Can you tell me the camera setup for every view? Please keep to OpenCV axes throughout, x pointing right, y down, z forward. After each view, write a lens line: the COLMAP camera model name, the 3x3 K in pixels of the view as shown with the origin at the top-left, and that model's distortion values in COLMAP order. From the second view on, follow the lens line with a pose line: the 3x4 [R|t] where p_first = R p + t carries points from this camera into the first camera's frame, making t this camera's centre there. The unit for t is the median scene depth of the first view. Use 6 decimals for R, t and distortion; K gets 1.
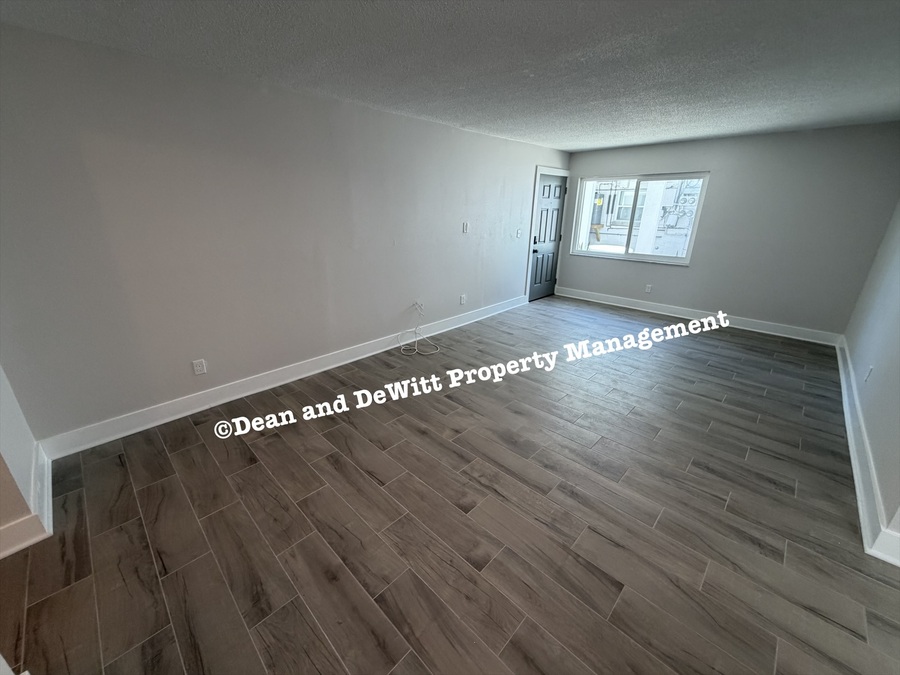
lens RADIAL K [[358.9, 0, 445.9], [0, 358.9, 335.4], [0, 0, 1]] dist [0.006173, -0.000042]
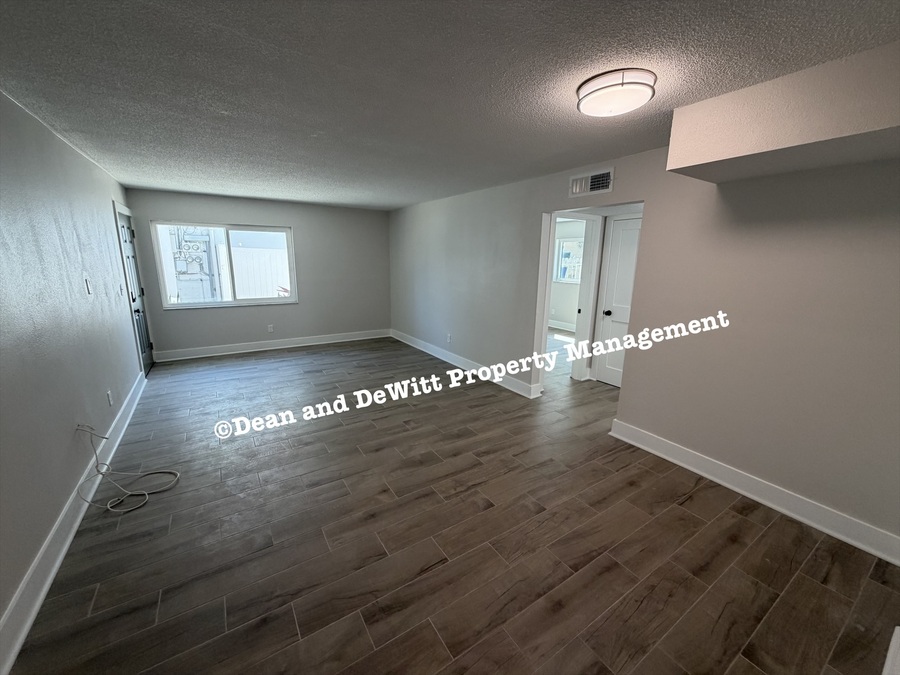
lens RADIAL K [[358.9, 0, 450.7], [0, 358.9, 335.1], [0, 0, 1]] dist [0.006173, -0.000042]
pose [[0.219809, -0.210555, 0.952550, -0.818076], [0.318818, 0.938319, 0.133840, -0.203212], [-0.921976, 0.274271, 0.273379, 0.531944]]
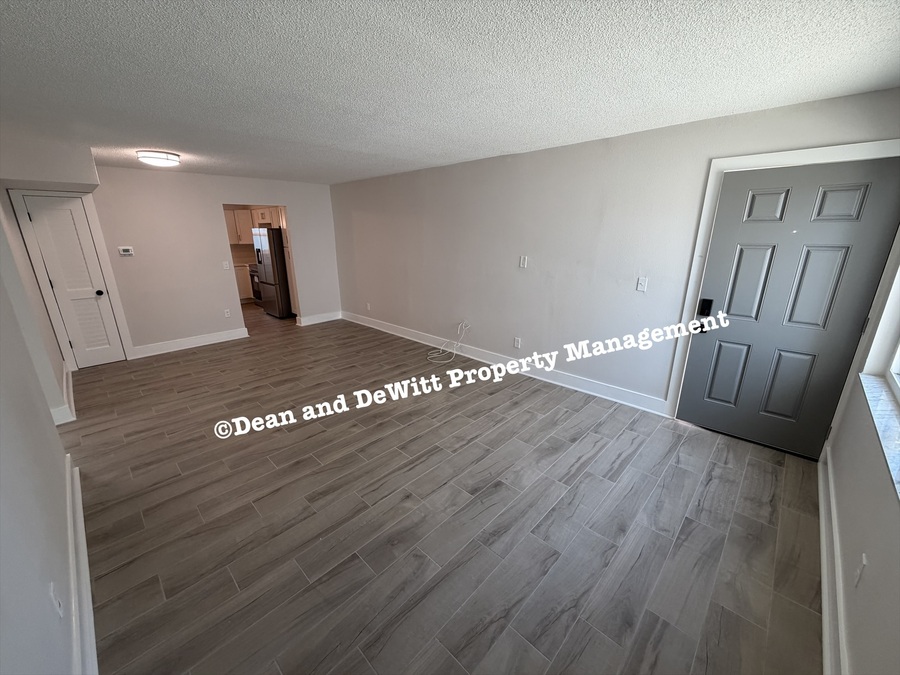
lens RADIAL K [[358.9, 0, 453.1], [0, 358.9, 336.9], [0, 0, 1]] dist [0.006173, -0.000042]
pose [[0.011592, 0.281929, -0.959365, 1.817956], [-0.331863, 0.906134, 0.262276, -0.600285], [0.943256, 0.315337, 0.104066, 1.578633]]
